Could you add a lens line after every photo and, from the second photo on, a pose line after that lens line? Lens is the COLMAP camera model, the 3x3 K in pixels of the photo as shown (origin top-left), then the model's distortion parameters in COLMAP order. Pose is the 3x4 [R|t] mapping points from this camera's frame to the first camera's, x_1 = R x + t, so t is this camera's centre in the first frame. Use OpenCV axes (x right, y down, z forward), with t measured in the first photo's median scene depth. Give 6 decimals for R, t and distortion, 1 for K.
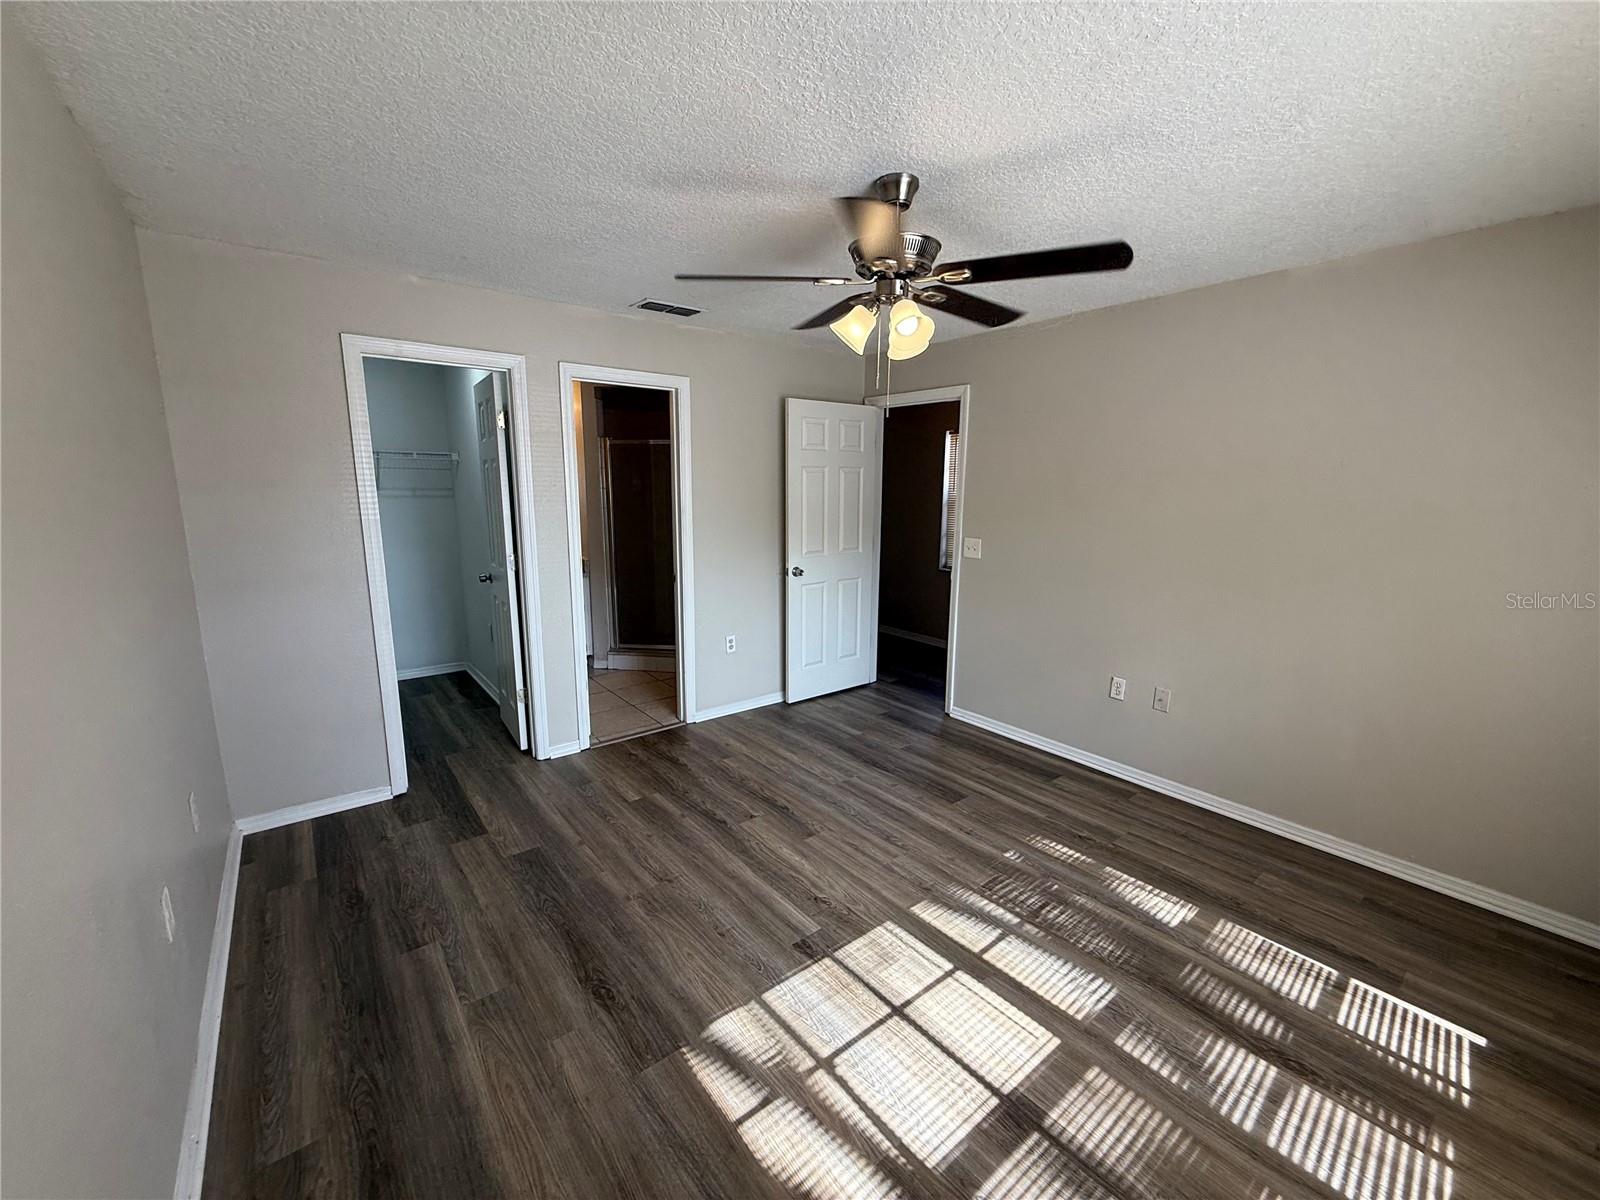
lens RADIAL K [[637.0, 0, 800.5], [0, 637.0, 598.6], [0, 0, 1]] dist [-0.000214, 0.000100]
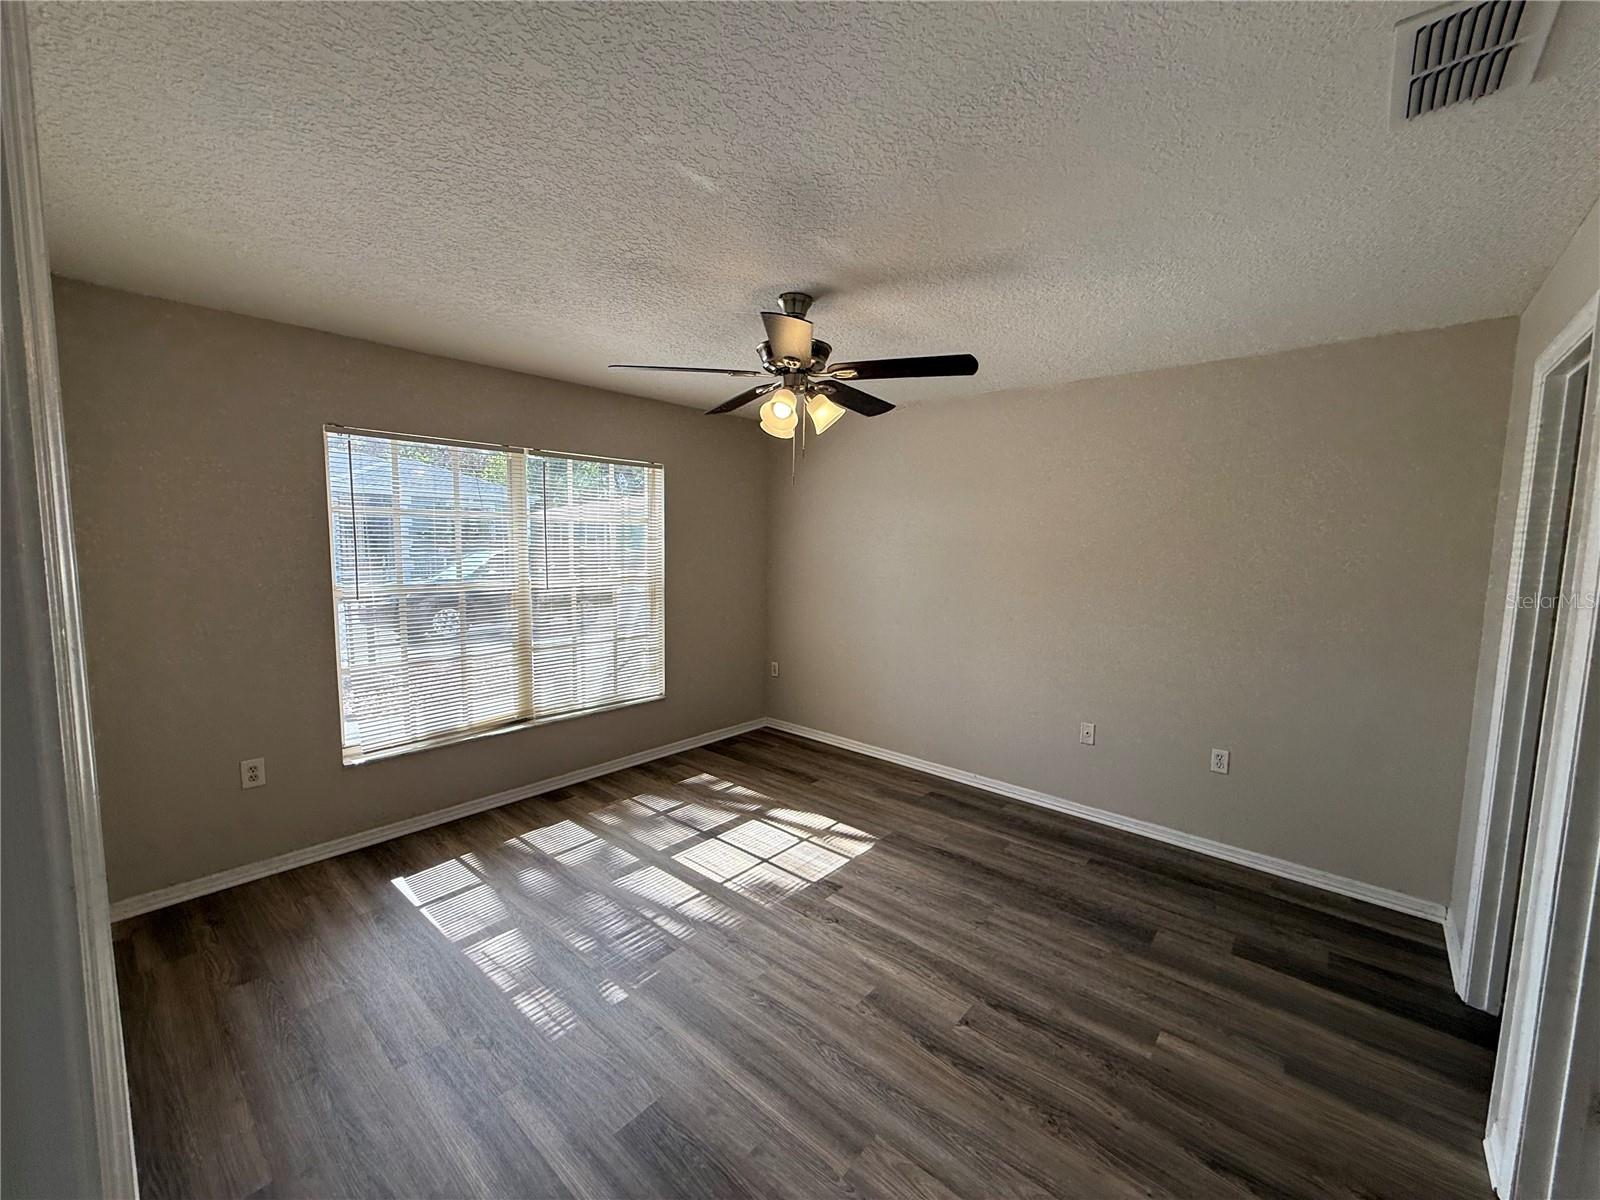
lens RADIAL K [[637.0, 0, 800.5], [0, 637.0, 598.6], [0, 0, 1]] dist [-0.000214, 0.000100]
pose [[-0.983726, -0.007749, -0.179510, 0.300291], [-0.056431, 0.961842, 0.267724, -0.360622], [0.170586, 0.273497, -0.946626, 1.976002]]
